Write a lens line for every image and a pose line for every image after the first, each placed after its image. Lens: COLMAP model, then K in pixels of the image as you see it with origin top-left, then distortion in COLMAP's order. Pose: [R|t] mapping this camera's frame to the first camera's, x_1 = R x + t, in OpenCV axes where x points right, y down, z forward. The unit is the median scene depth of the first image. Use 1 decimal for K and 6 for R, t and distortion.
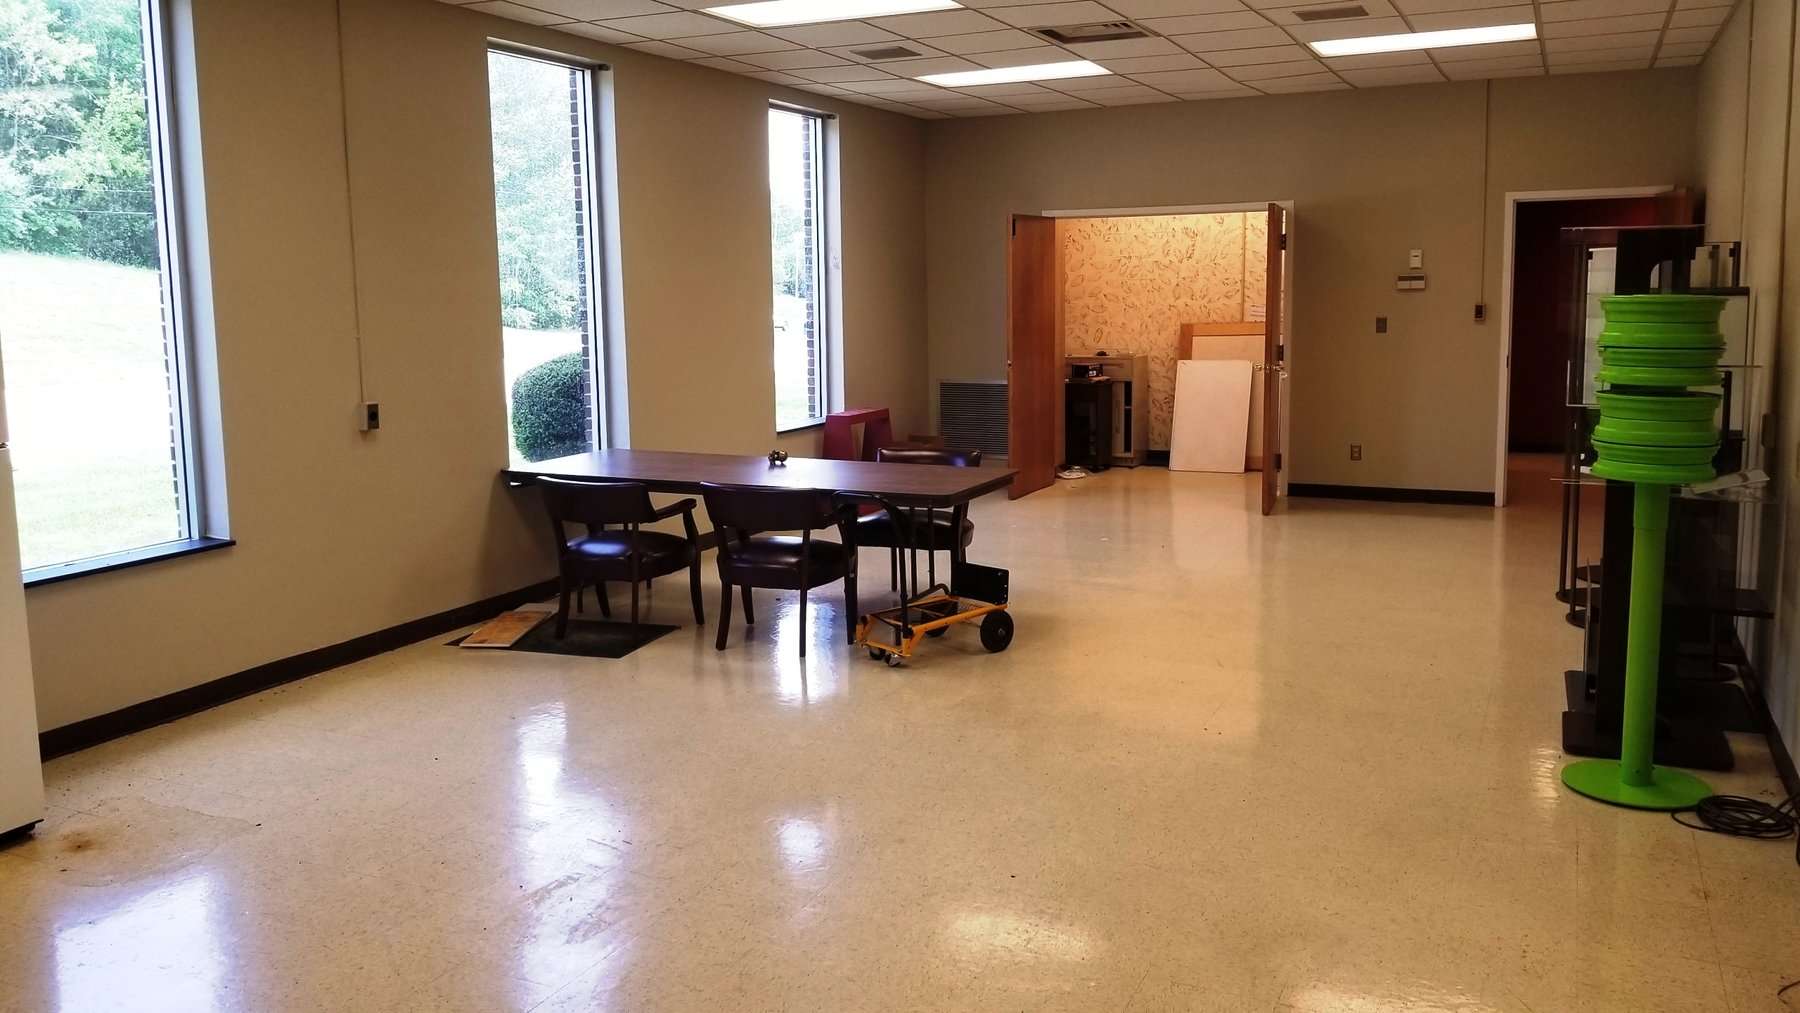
lens RADIAL K [[1430.7, 0, 903.0], [0, 1430.7, 470.0], [0, 0, 1]] dist [0.063639, -0.113551]
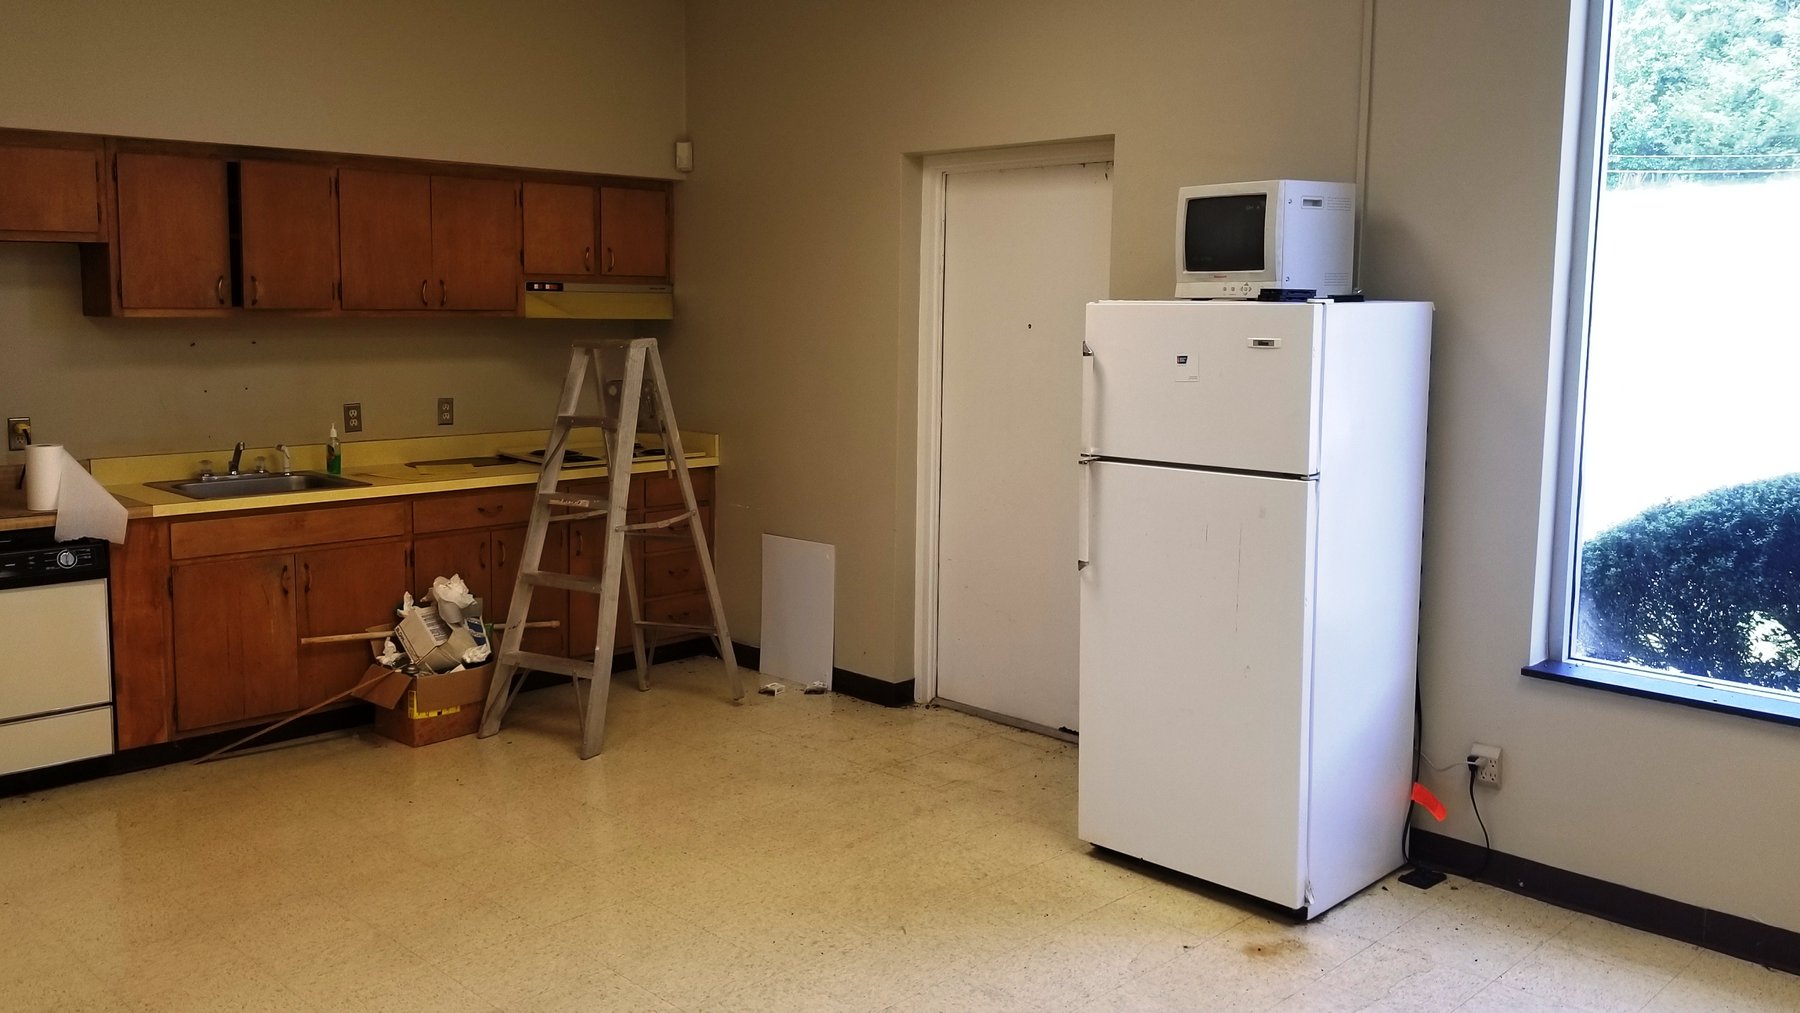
lens RADIAL K [[1523.1, 0, 891.2], [0, 1523.1, 471.5], [0, 0, 1]] dist [0.076206, -0.143516]
pose [[-0.358574, 0.113277, -0.926603, 0.288455], [-0.125963, 0.977661, 0.168264, -0.128250], [0.924964, 0.177053, -0.336295, 0.976517]]
